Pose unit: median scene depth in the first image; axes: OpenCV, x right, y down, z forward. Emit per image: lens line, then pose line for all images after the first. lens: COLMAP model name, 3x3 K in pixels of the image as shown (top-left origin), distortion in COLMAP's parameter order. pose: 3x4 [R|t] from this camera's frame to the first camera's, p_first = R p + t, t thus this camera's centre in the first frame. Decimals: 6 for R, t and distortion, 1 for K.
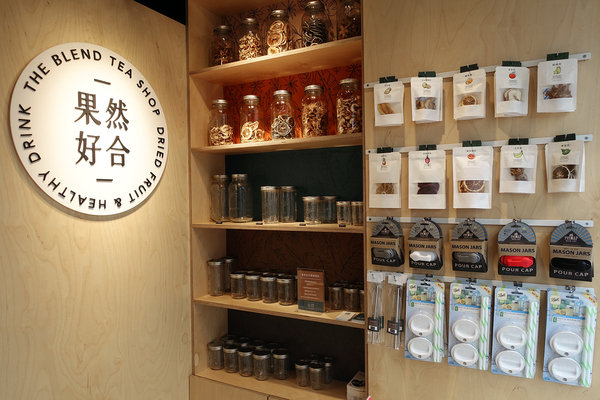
lens RADIAL K [[409.5, 0, 300.0], [0, 409.5, 200.0], [0, 0, 1]] dist [-0.000937, -0.002055]
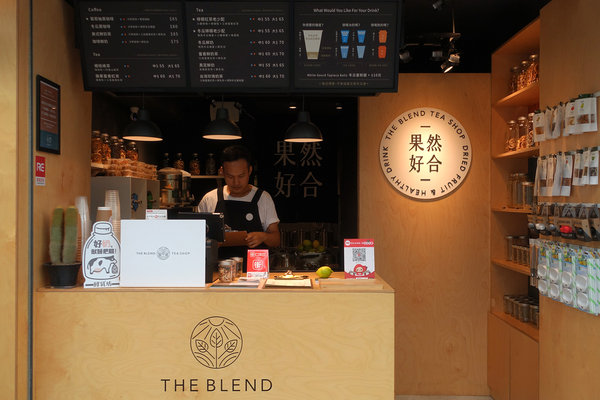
lens RADIAL K [[586.4, 0, 300.0], [0, 586.4, 200.0], [0, 0, 1]] dist [0.007378, 0.000195]
pose [[0.470166, 0.015407, -0.882443, 1.595675], [-0.021214, 0.999756, 0.006152, 0.038031], [0.882323, 0.015828, 0.470378, -0.740630]]
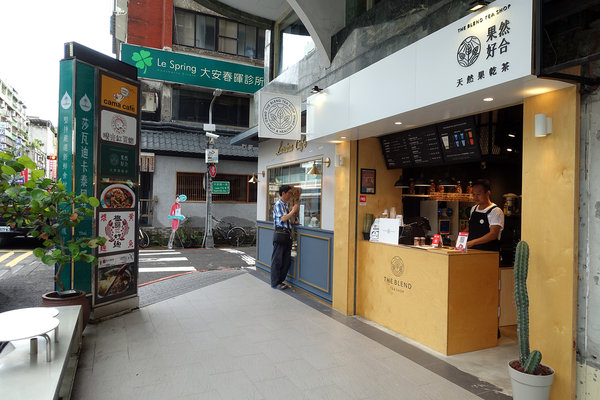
lens RADIAL K [[409.5, 0, 300.0], [0, 409.5, 200.0], [0, 0, 1]] dist [-0.000937, -0.002055]
pose [[-0.603372, -0.004472, -0.797447, 2.854475], [-0.022159, 0.999692, 0.011160, -0.048913], [0.797152, 0.024404, -0.603285, 1.056827]]
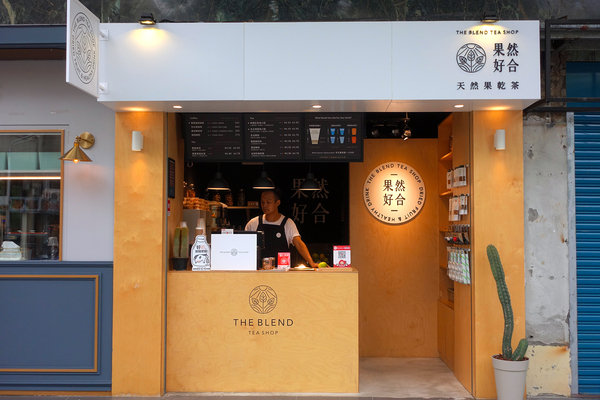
lens RADIAL K [[692.4, 0, 300.0], [0, 692.4, 200.0], [0, 0, 1]] dist [0.015107, 0.009343]
pose [[0.447869, -0.022725, -0.893810, 3.382896], [-0.018463, 0.999229, -0.034656, 0.053204], [0.893909, 0.032023, 0.447104, -1.633805]]
